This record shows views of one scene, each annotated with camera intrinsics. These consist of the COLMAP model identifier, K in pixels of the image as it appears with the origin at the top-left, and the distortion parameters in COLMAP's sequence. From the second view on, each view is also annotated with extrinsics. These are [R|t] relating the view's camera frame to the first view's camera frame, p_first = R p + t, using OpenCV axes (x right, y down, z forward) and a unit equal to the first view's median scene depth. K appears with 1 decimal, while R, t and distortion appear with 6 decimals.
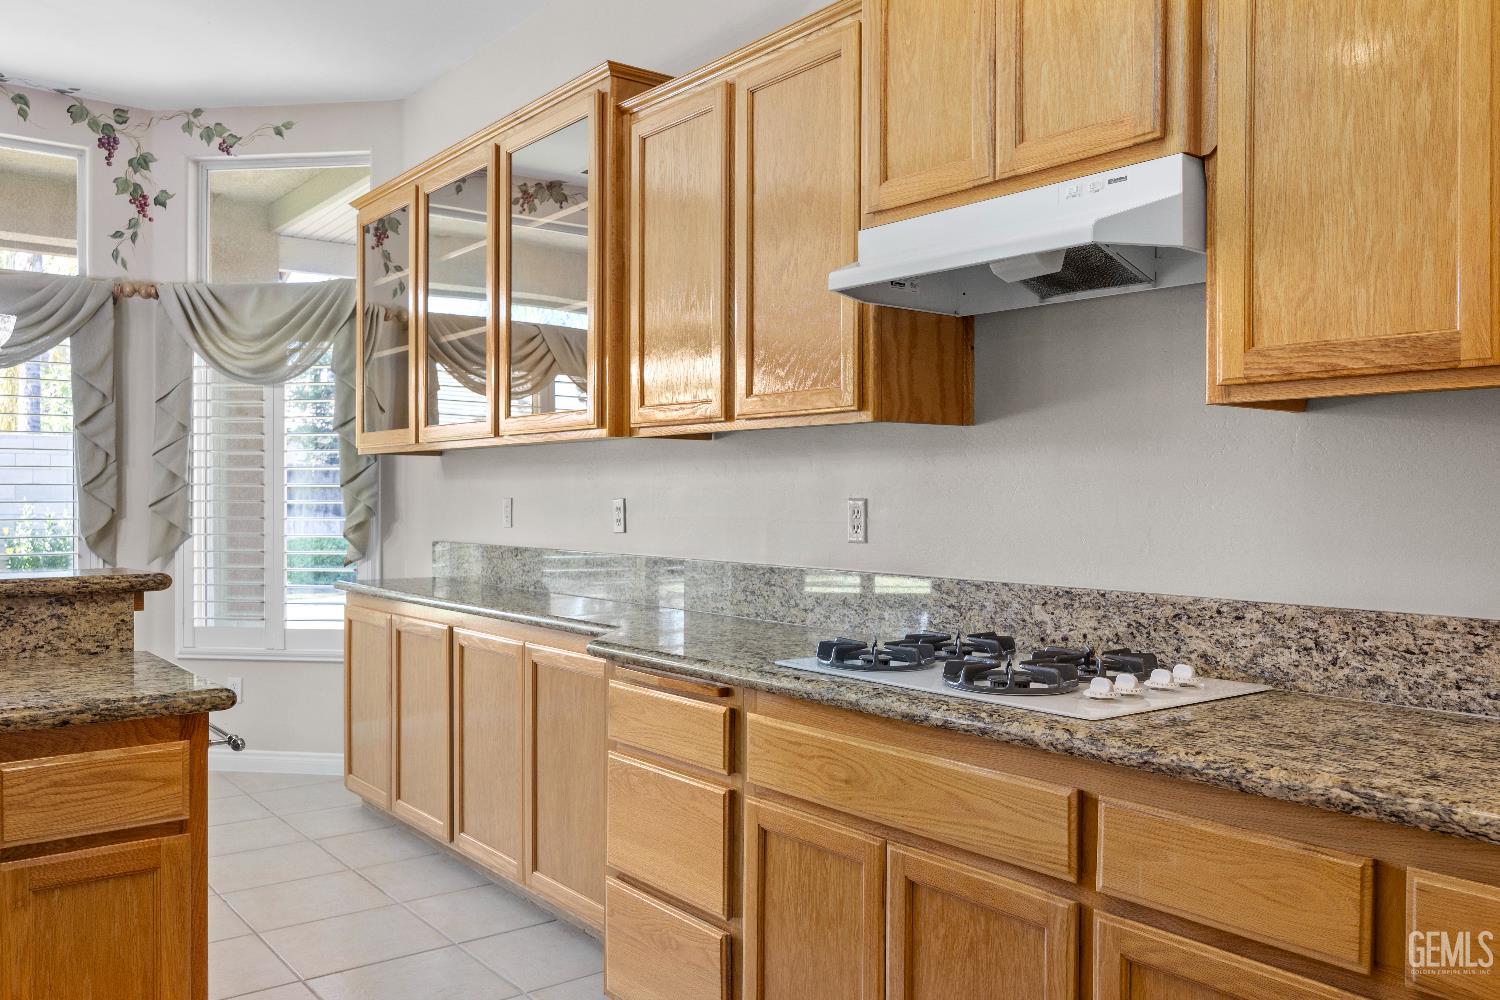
lens RADIAL K [[1205.5, 0, 747.1], [0, 1205.5, 505.8], [0, 0, 1]] dist [0.004741, -0.007138]
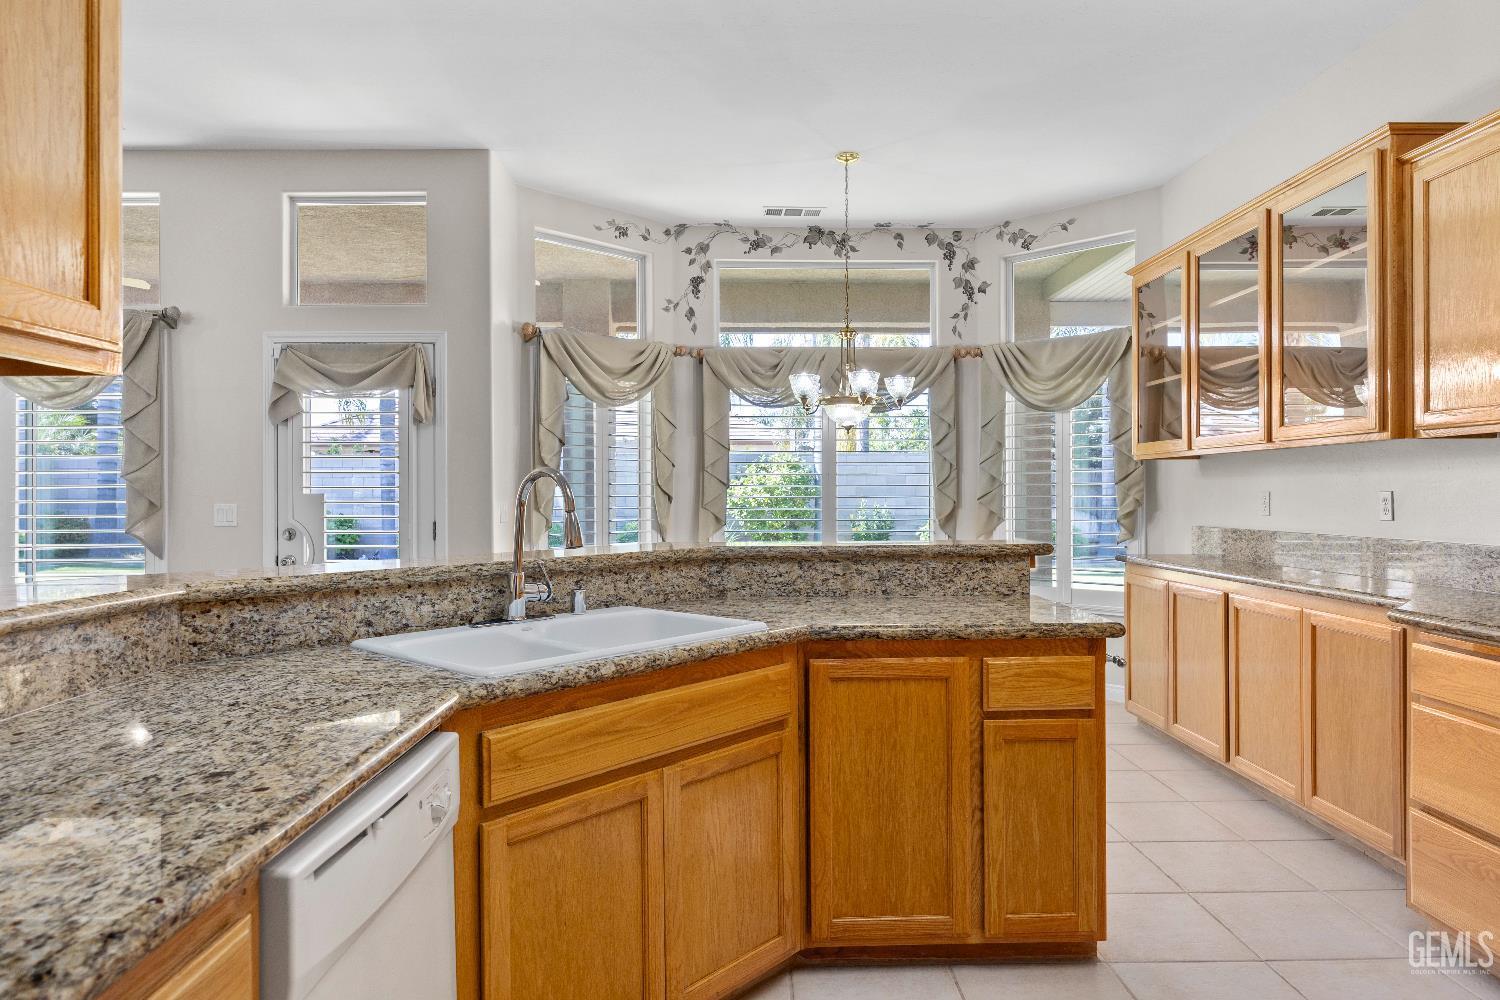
lens RADIAL K [[927.3, 0, 746.8], [0, 927.3, 495.5], [0, 0, 1]] dist [-0.002038, -0.003133]
pose [[0.801423, -0.005502, -0.598072, -0.098558], [0.002737, 0.999981, -0.005532, 0.002228], [0.598091, 0.002796, 0.801423, -0.133360]]
